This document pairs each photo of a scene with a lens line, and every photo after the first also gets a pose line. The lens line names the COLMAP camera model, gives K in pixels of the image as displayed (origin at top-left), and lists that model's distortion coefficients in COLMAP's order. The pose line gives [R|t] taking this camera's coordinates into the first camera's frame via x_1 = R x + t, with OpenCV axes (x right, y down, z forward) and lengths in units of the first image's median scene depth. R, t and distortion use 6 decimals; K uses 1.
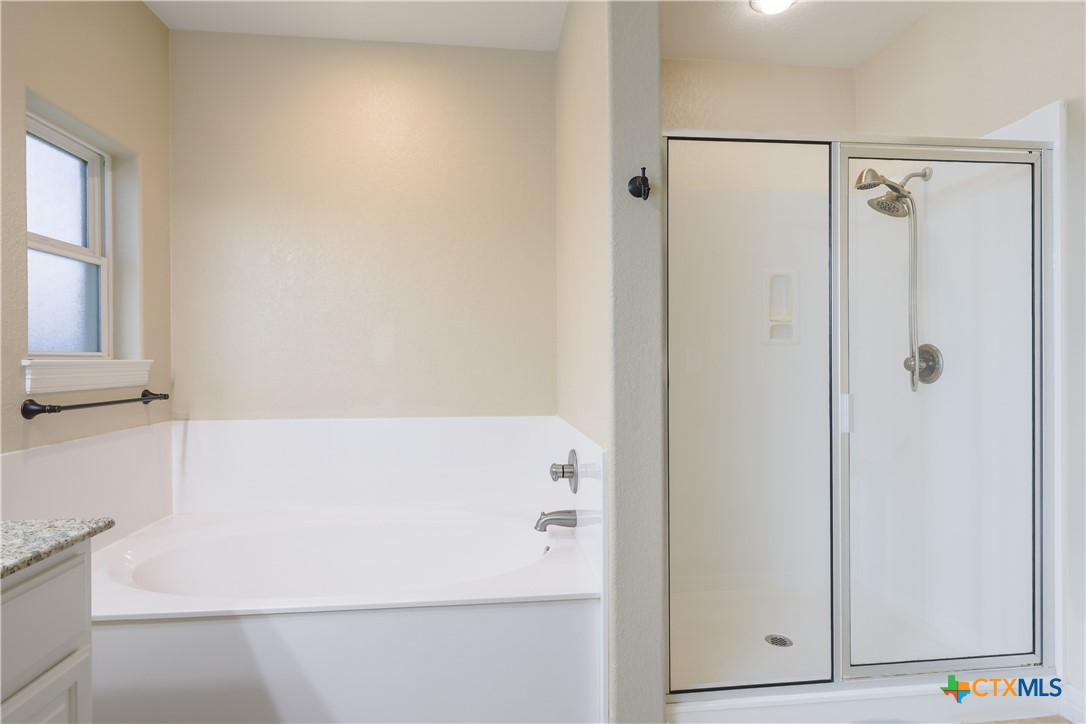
lens RADIAL K [[558.2, 0, 542.0], [0, 558.2, 360.1], [0, 0, 1]] dist [-0.000963, 0.001332]
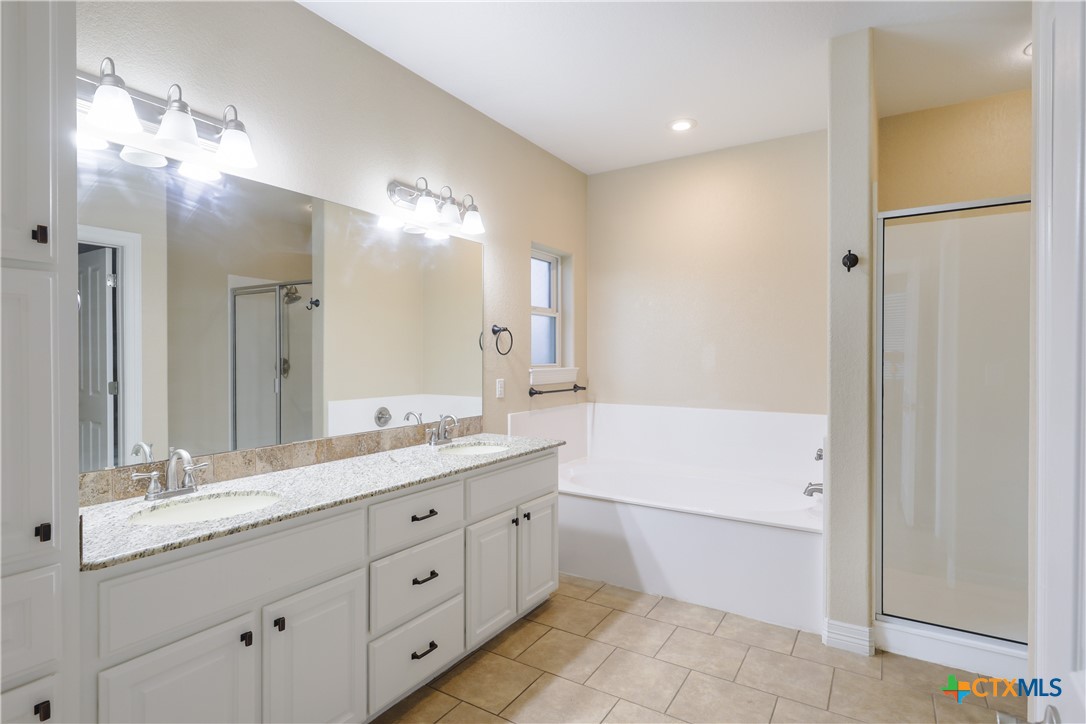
lens RADIAL K [[558.2, 0, 542.0], [0, 558.2, 366.2], [0, 0, 1]] dist [-0.000963, 0.001332]
pose [[0.784359, 0.014691, -0.620134, 0.338773], [-0.004769, 0.999833, 0.017653, -0.038366], [0.620289, -0.010889, 0.784298, -0.504071]]
